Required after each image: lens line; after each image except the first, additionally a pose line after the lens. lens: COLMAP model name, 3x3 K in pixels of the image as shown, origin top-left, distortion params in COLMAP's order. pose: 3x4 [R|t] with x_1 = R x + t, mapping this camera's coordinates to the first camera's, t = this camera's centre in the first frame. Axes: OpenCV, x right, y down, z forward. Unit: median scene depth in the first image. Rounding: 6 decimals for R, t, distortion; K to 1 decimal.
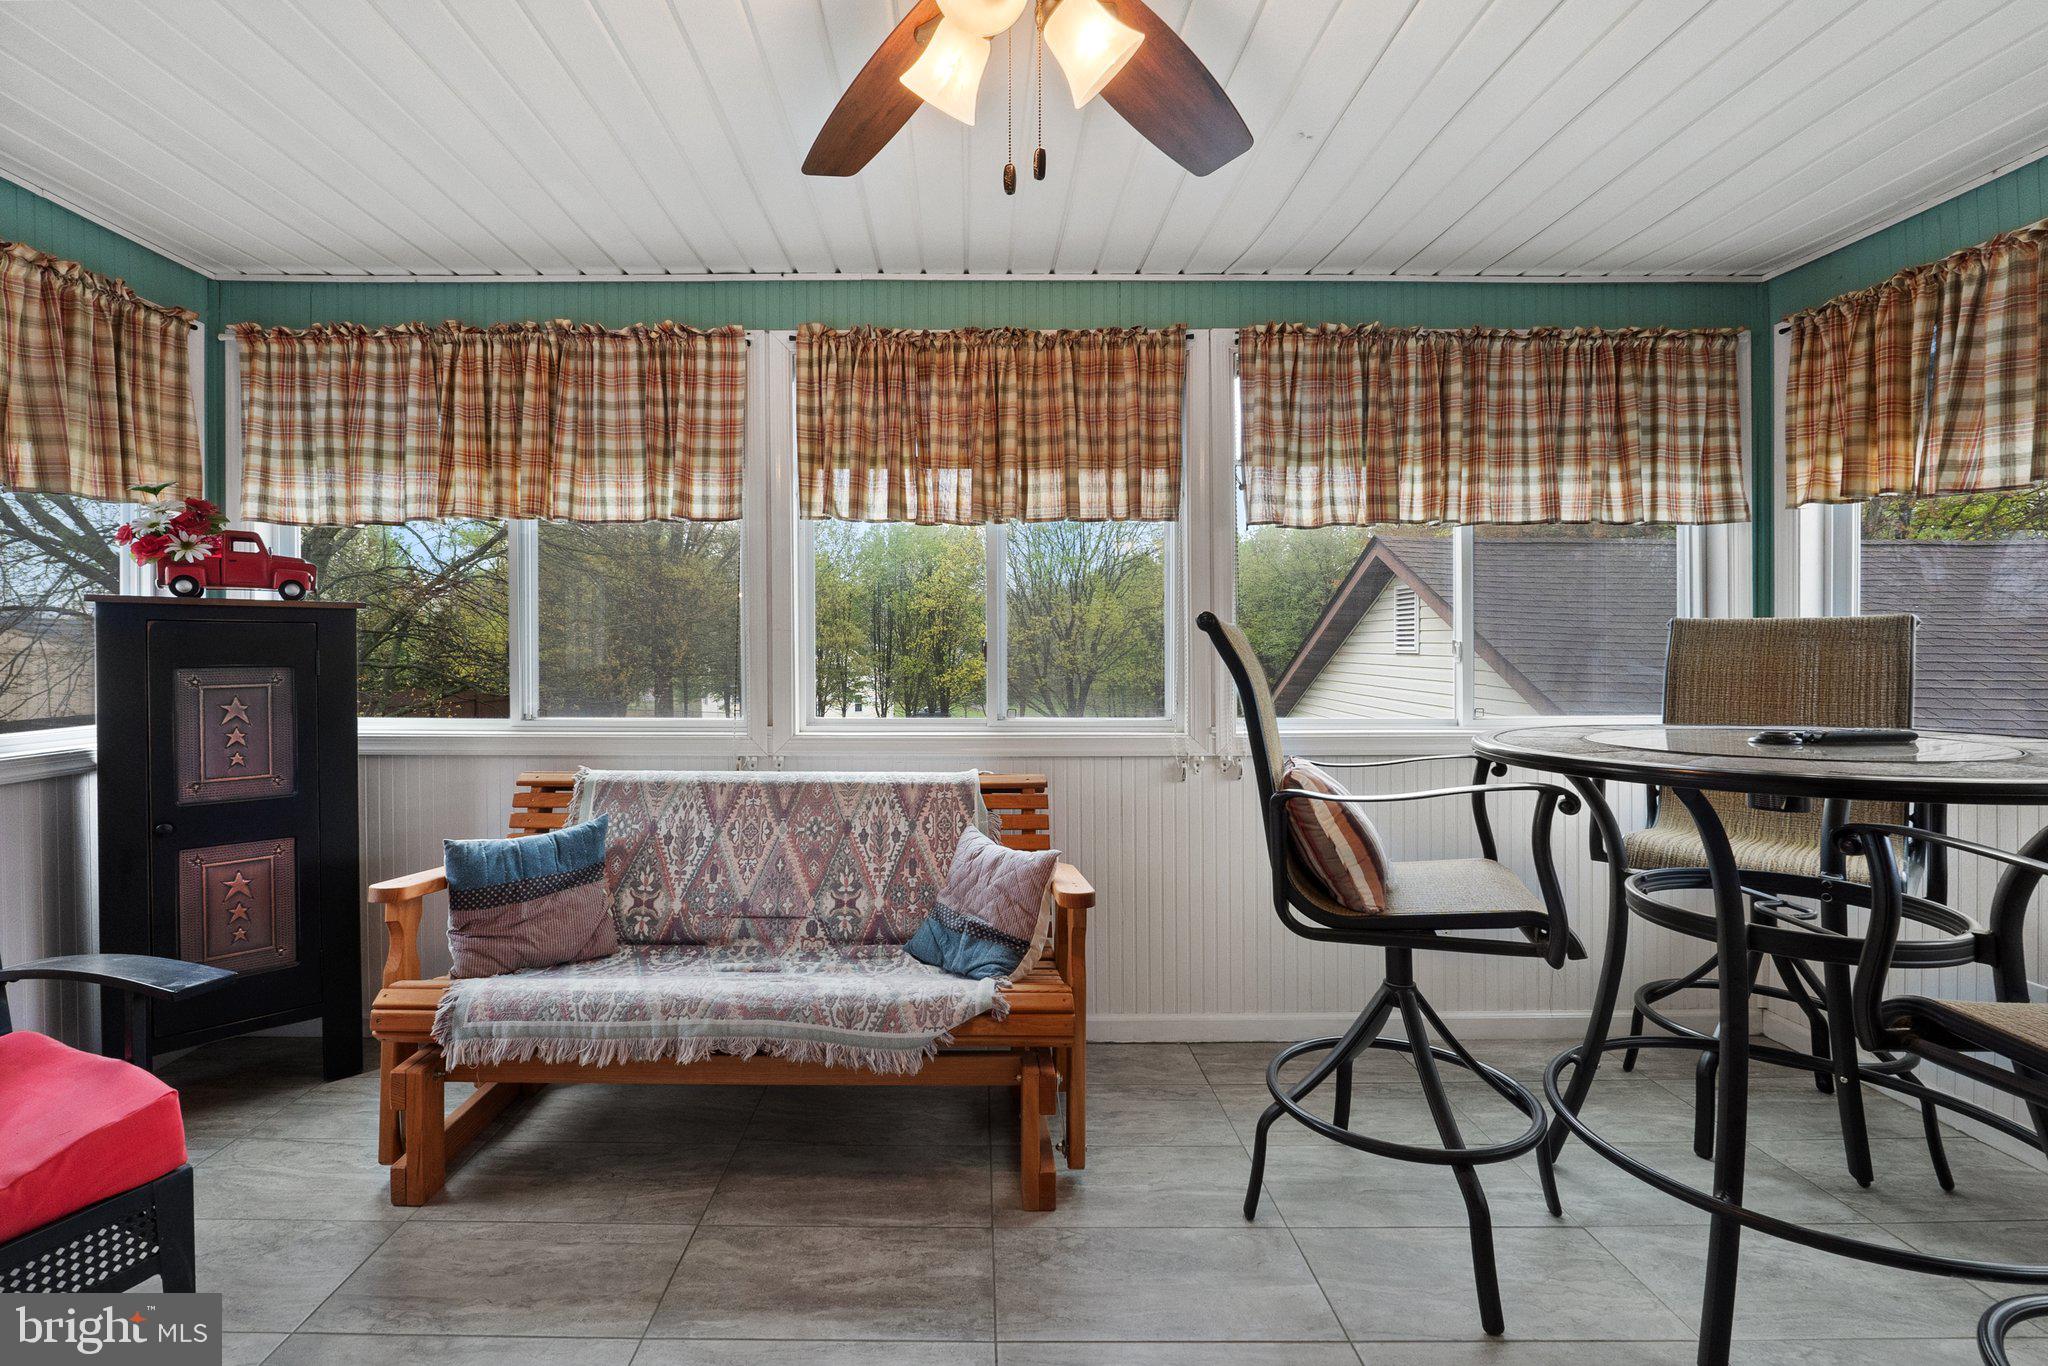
lens RADIAL K [[895.3, 0, 1018.8], [0, 895.3, 672.0], [0, 0, 1]] dist [-0.003889, -0.000495]
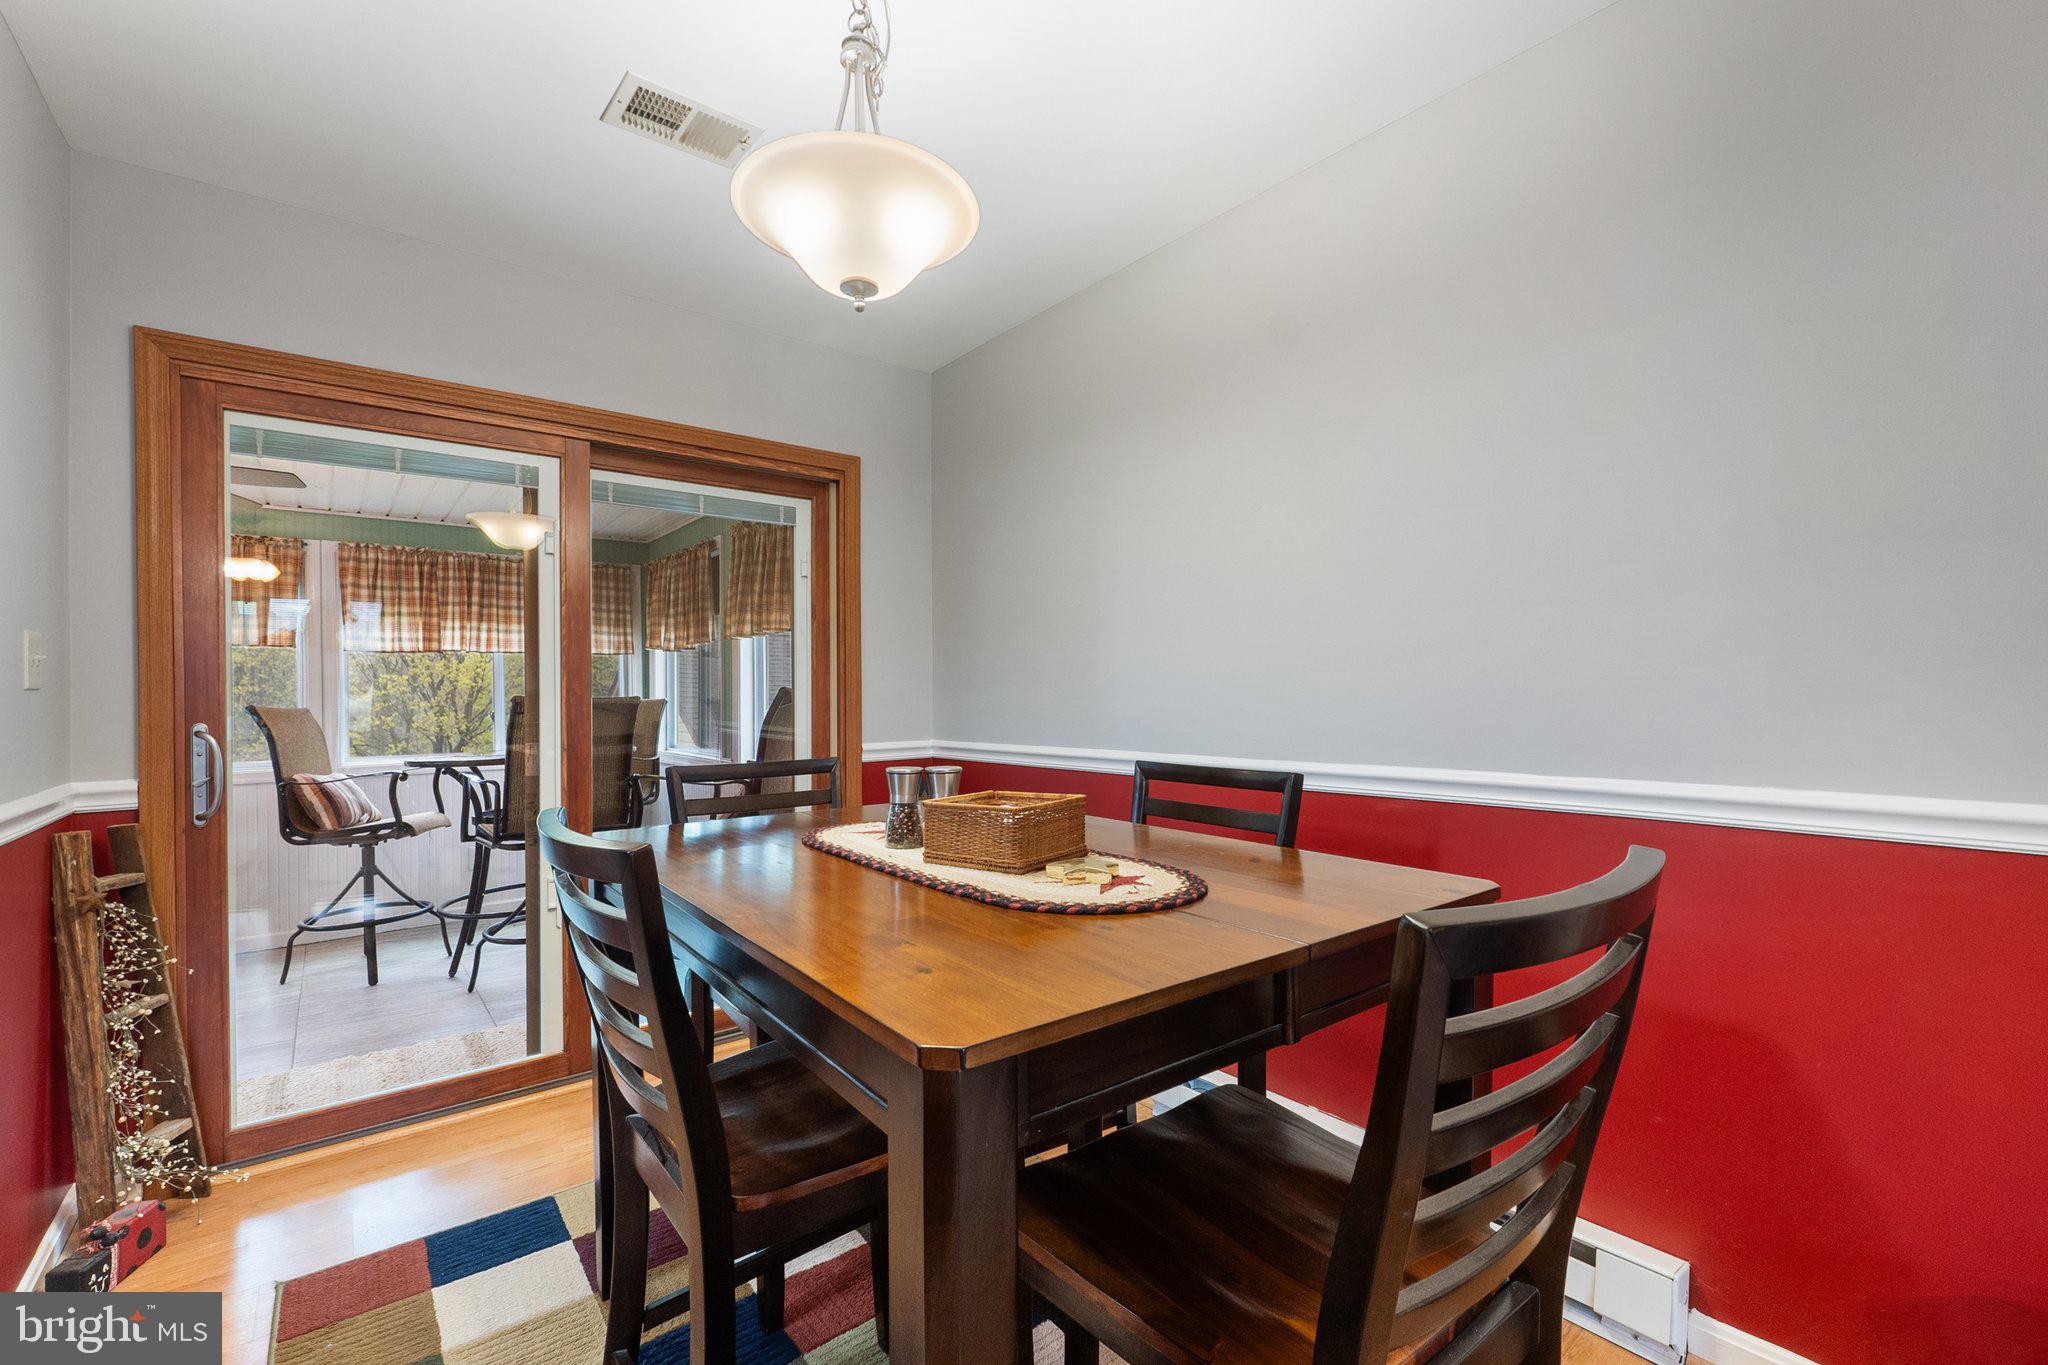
lens RADIAL K [[876.6, 0, 1024.8], [0, 876.6, 690.9], [0, 0, 1]] dist [-0.002903, -0.000554]
pose [[0.791662, -0.006345, 0.610927, 0.284206], [0.032759, 0.998948, -0.032076, 0.021653], [-0.610081, 0.045406, 0.791037, -1.349824]]
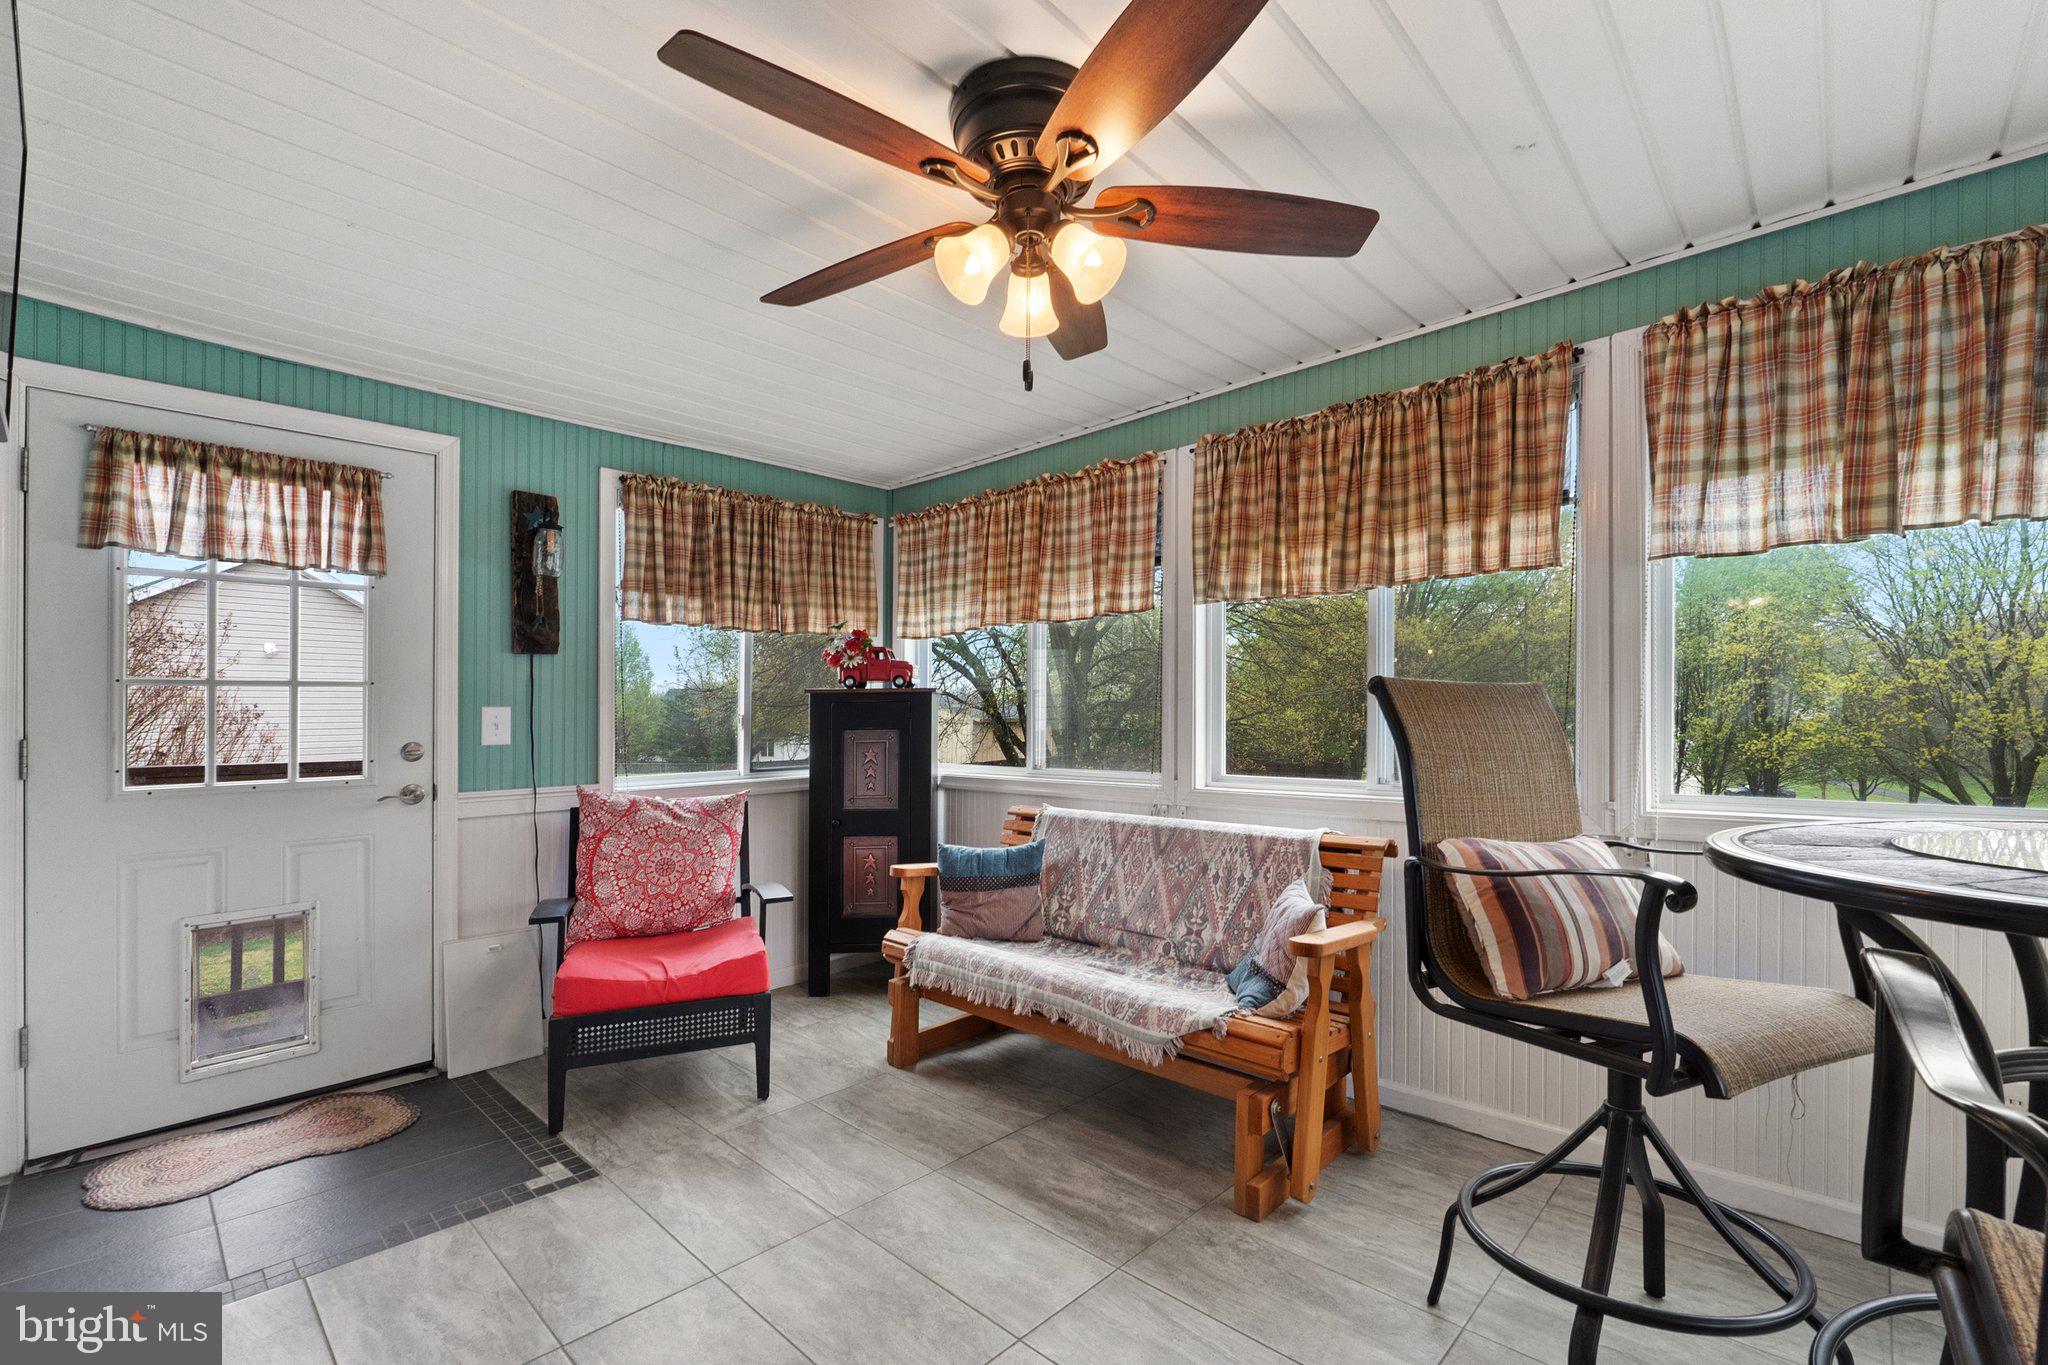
lens RADIAL K [[898.1, 0, 1023.0], [0, 898.1, 732.6], [0, 0, 1]] dist [-0.002883, -0.001042]
pose [[0.720485, 0.003513, -0.693462, 0.444418], [-0.006872, 0.999974, -0.002073, 0.001353], [0.693437, 0.006259, 0.720490, -0.002165]]
